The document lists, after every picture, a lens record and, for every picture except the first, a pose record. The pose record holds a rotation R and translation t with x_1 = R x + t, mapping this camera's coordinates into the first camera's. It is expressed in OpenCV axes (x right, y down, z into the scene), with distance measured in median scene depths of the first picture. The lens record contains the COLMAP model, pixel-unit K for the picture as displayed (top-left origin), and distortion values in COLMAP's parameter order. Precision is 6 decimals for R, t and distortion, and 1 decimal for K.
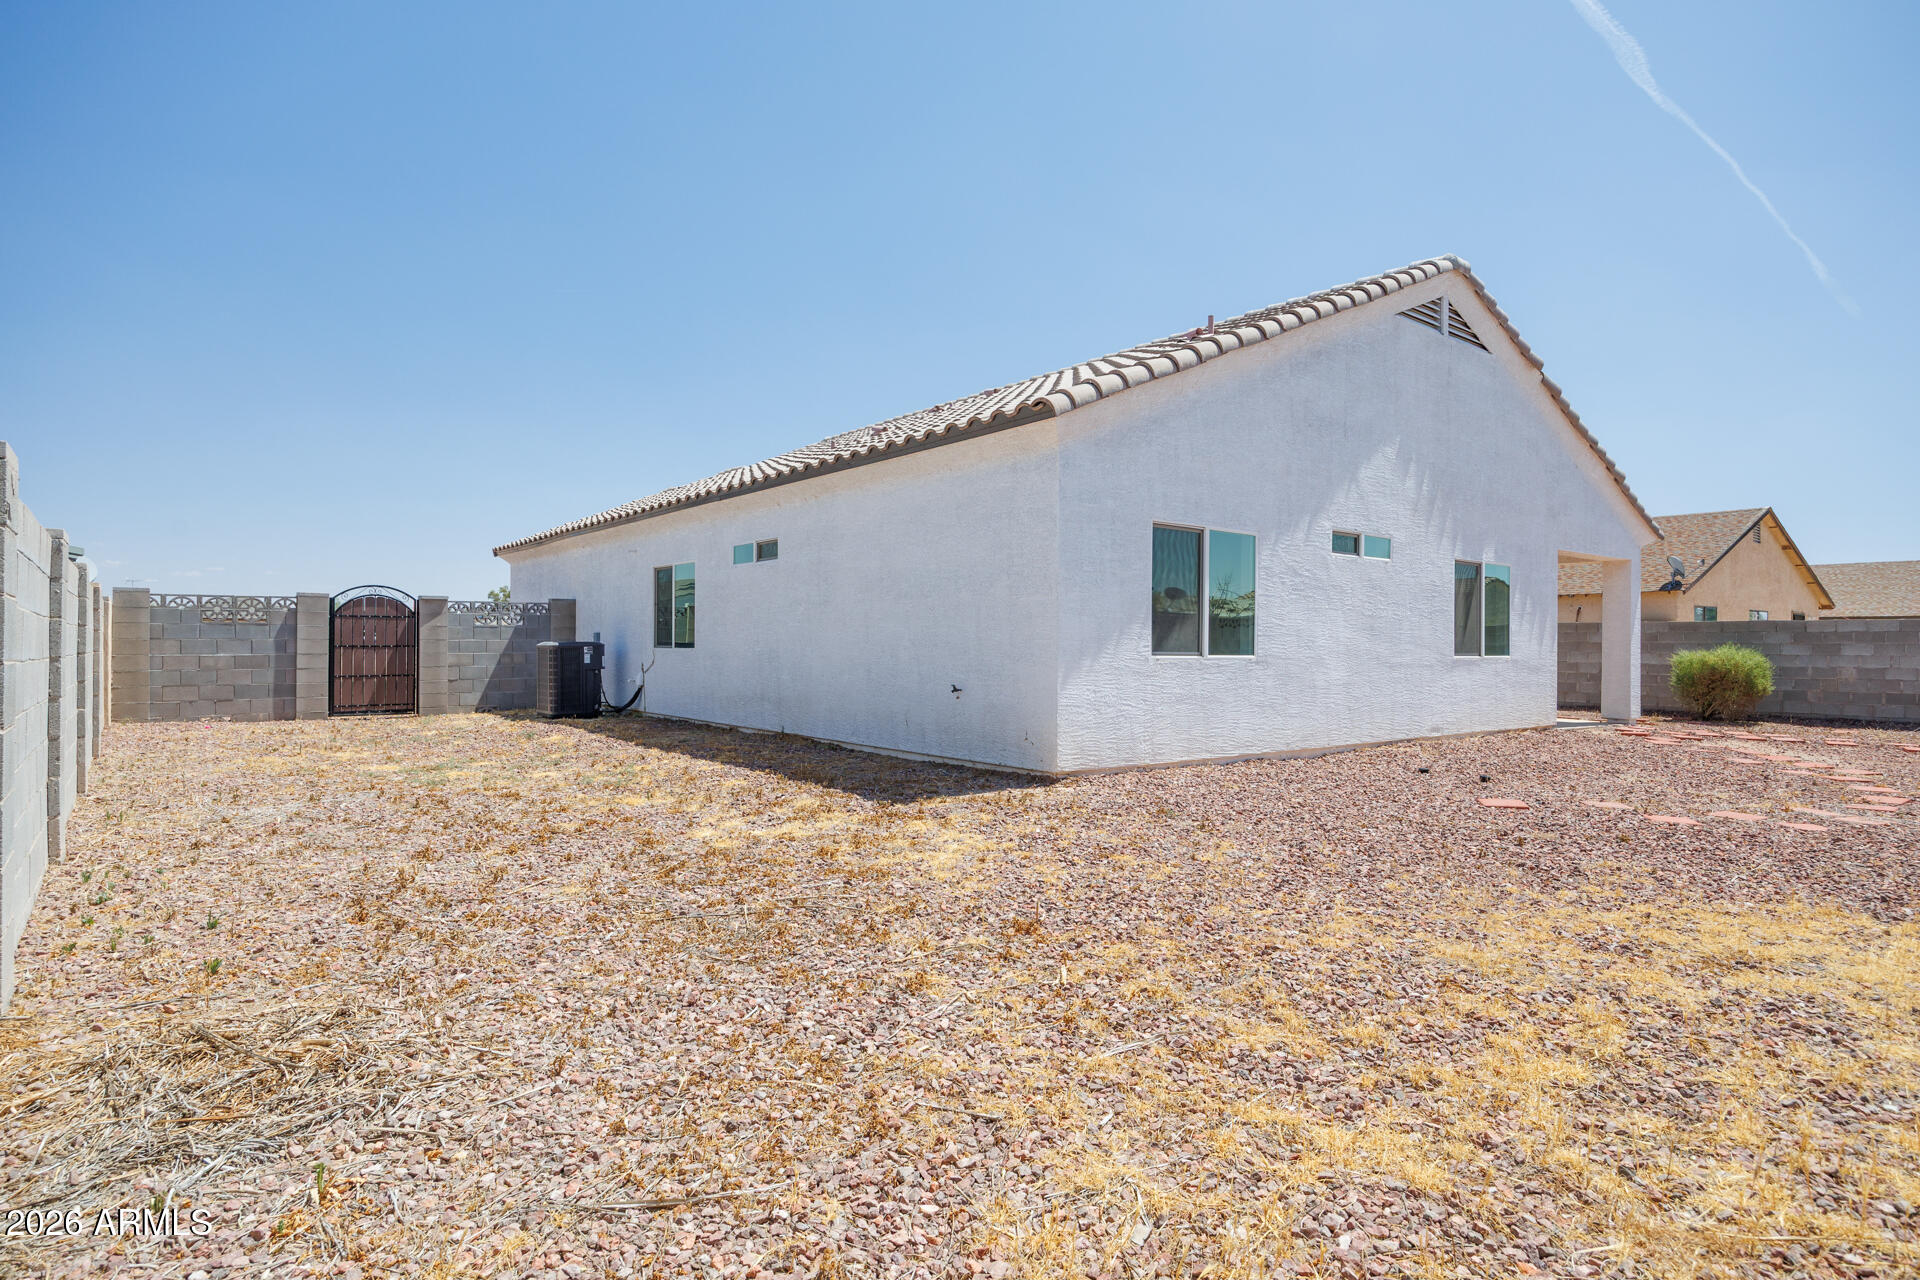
lens RADIAL K [[979.5, 0, 956.6], [0, 979.5, 640.4], [0, 0, 1]] dist [-0.008588, -0.000050]
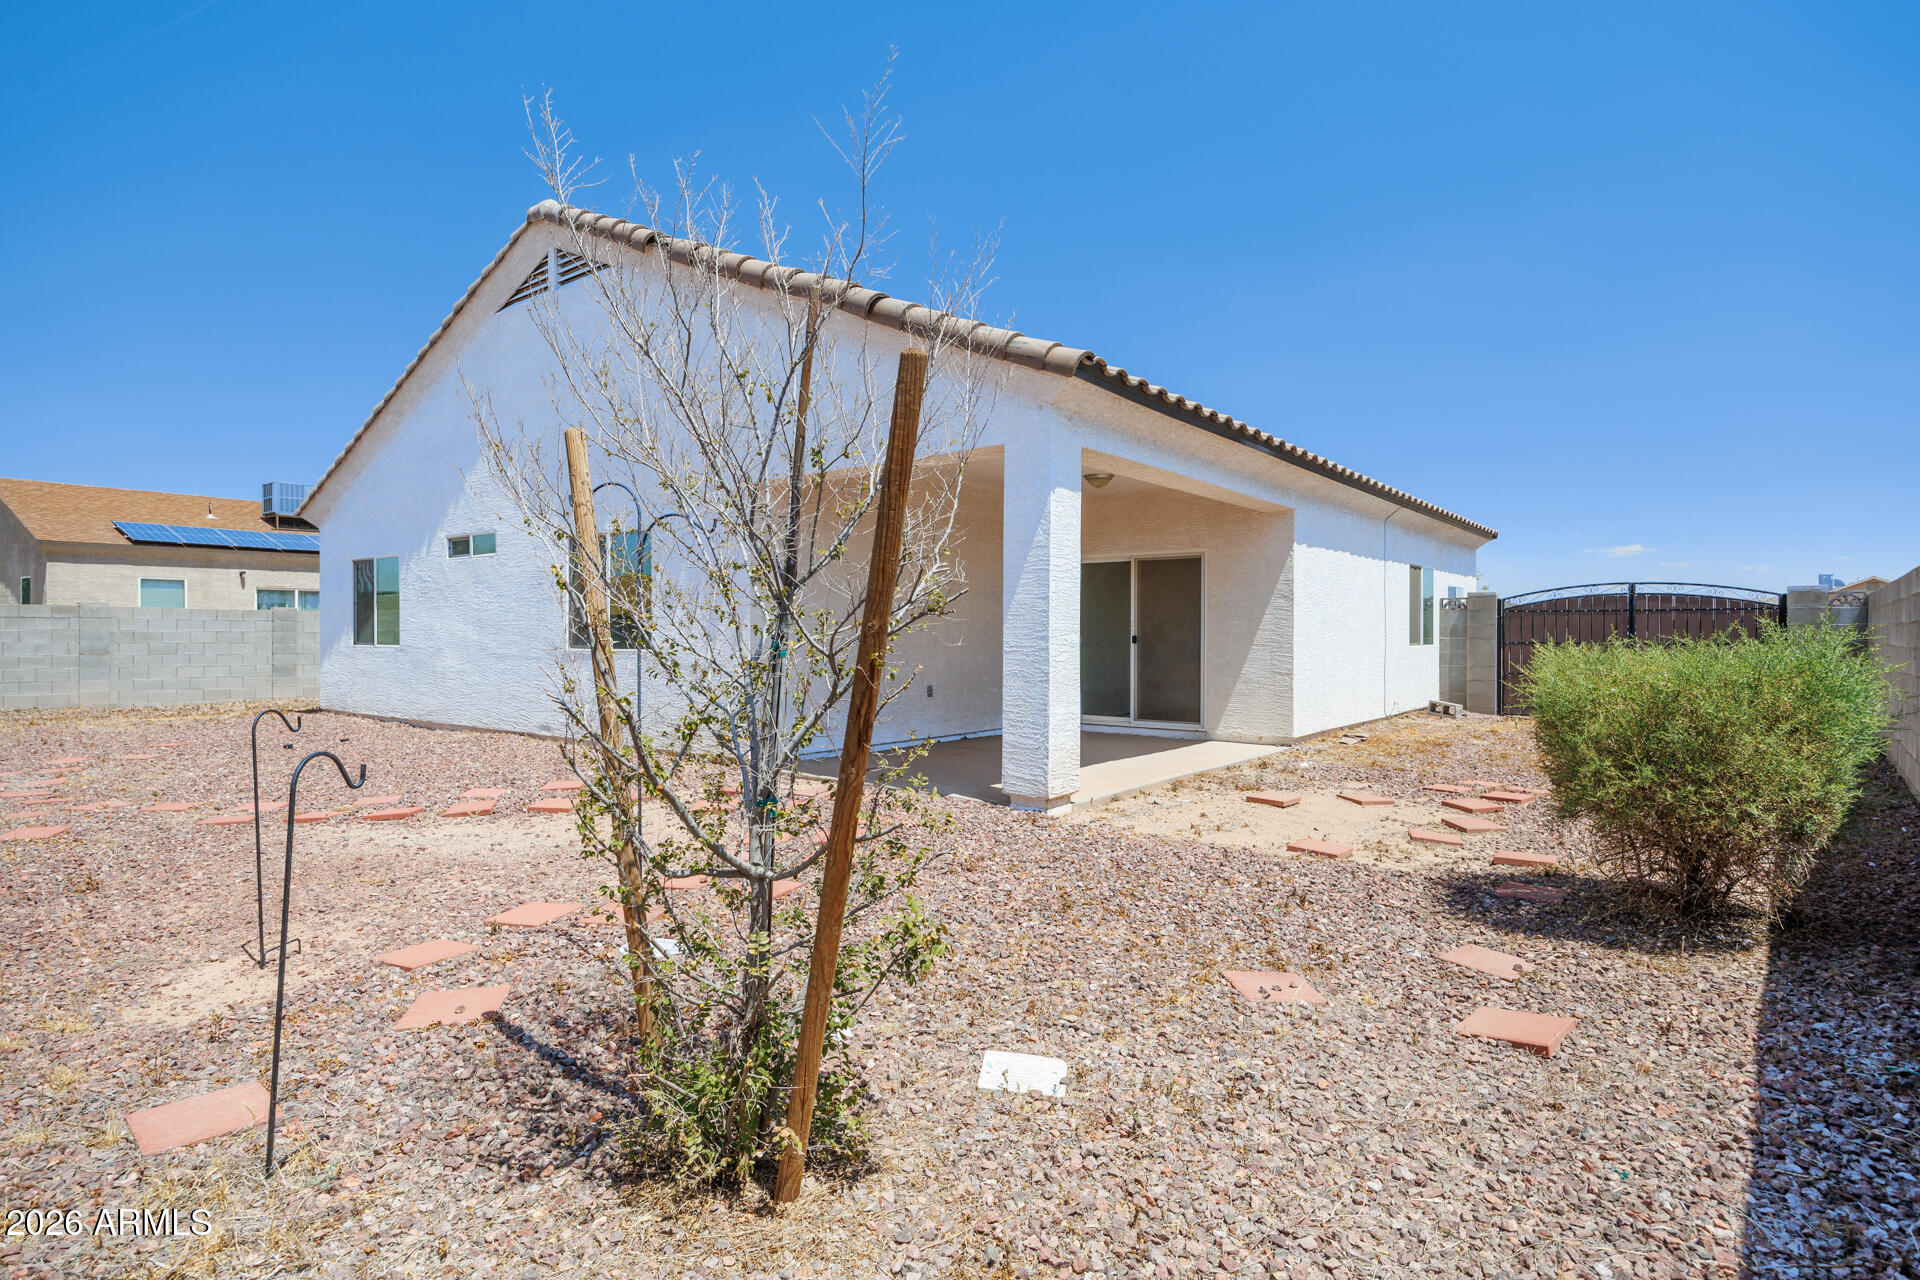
lens RADIAL K [[998.3, 0, 960.0], [0, 998.3, 640.0], [0, 0, 1]] dist [0.002337, 0.000479]
pose [[0.260690, -0.003470, -0.965416, 1.672594], [0.006281, 0.999978, -0.001898, 0.014114], [0.965402, -0.005569, 0.260707, 1.260639]]
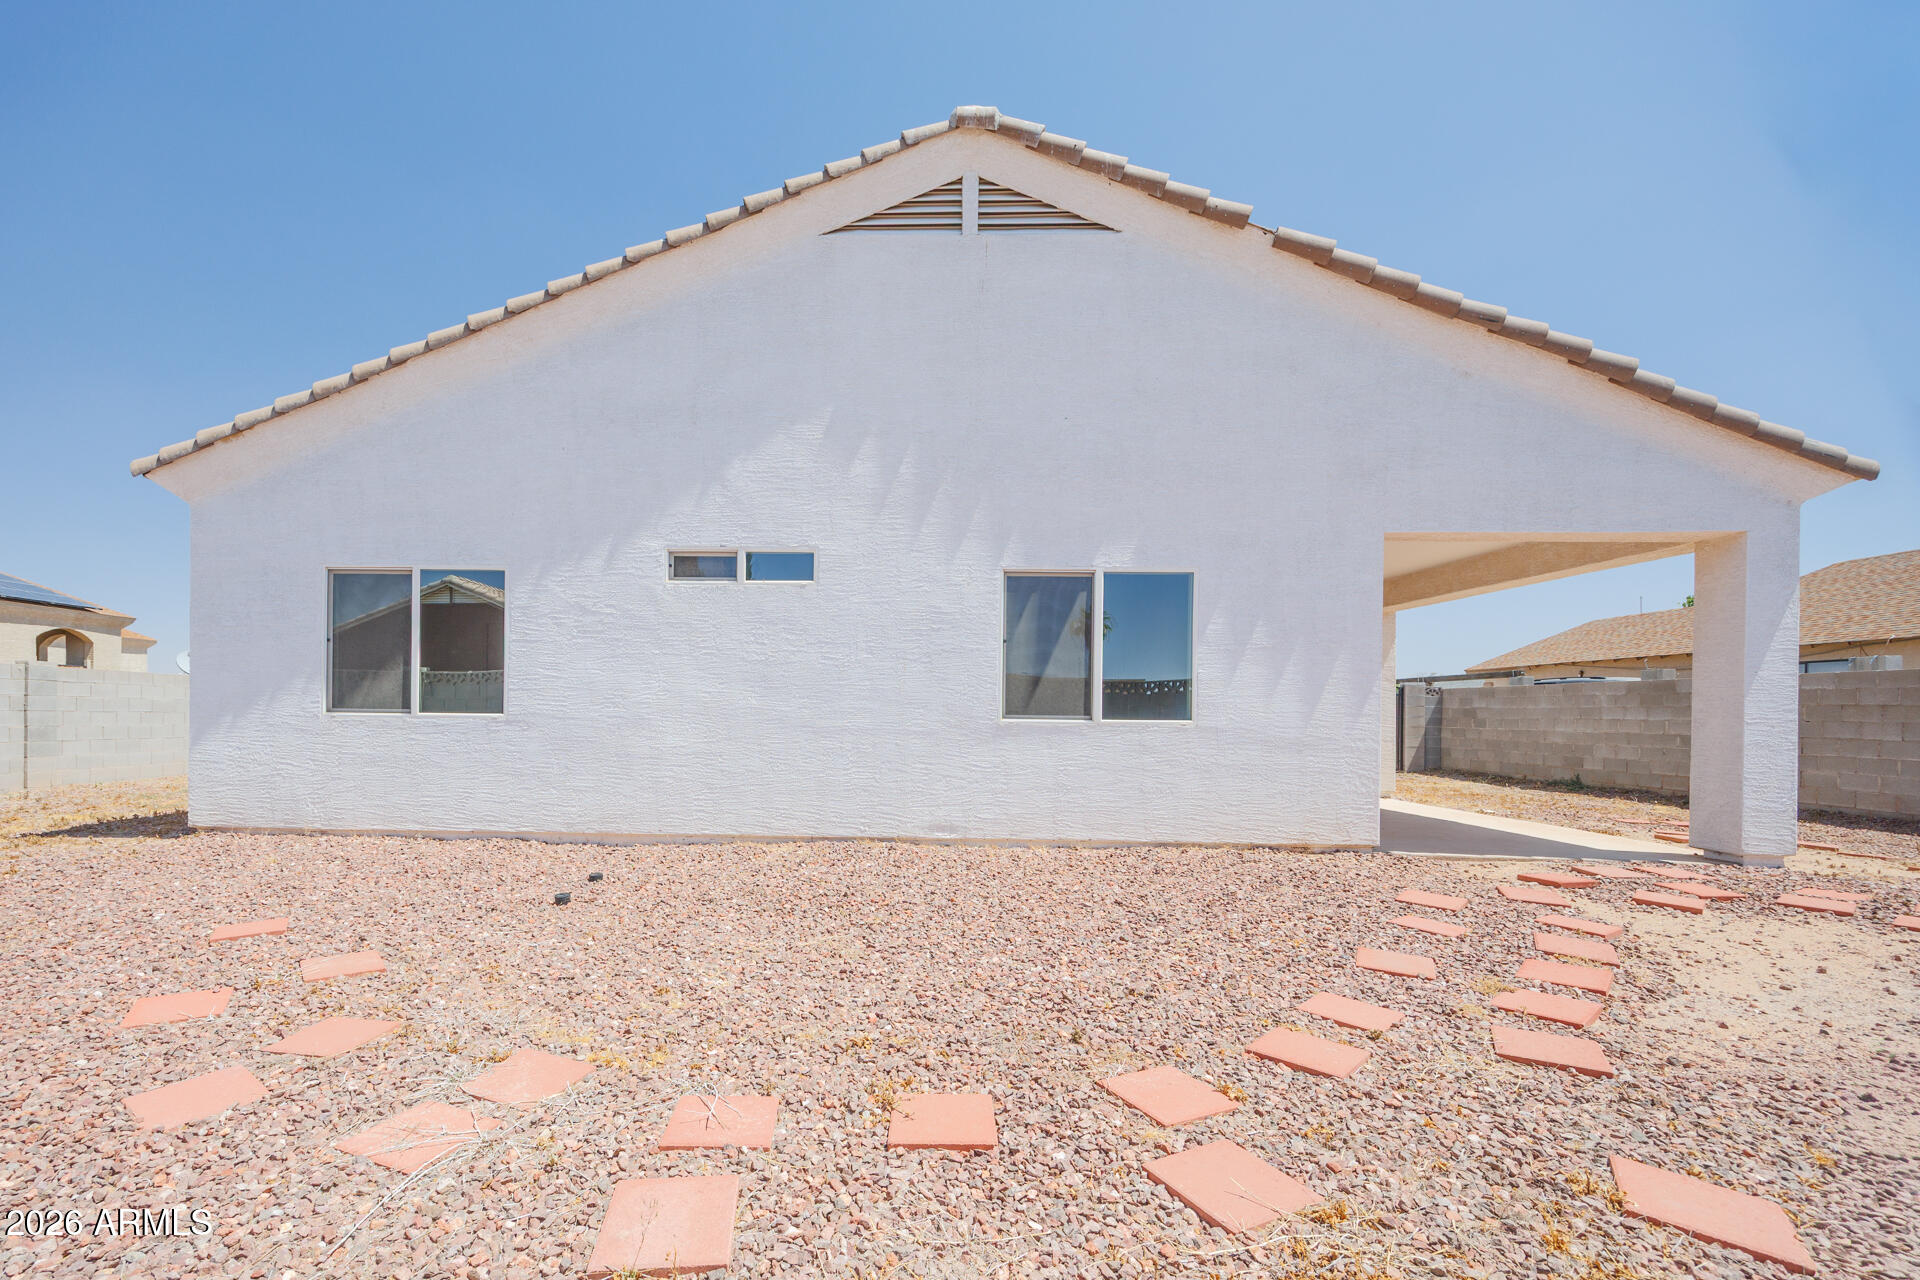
lens RADIAL K [[781.8, 0, 957.6], [0, 781.8, 717.6], [0, 0, 1]] dist [0.001055, 0.000114]
pose [[0.777754, -0.004420, -0.628553, 0.929658], [0.000063, 0.999976, -0.006954, 0.021418], [0.628569, 0.005369, 0.777735, 0.657158]]
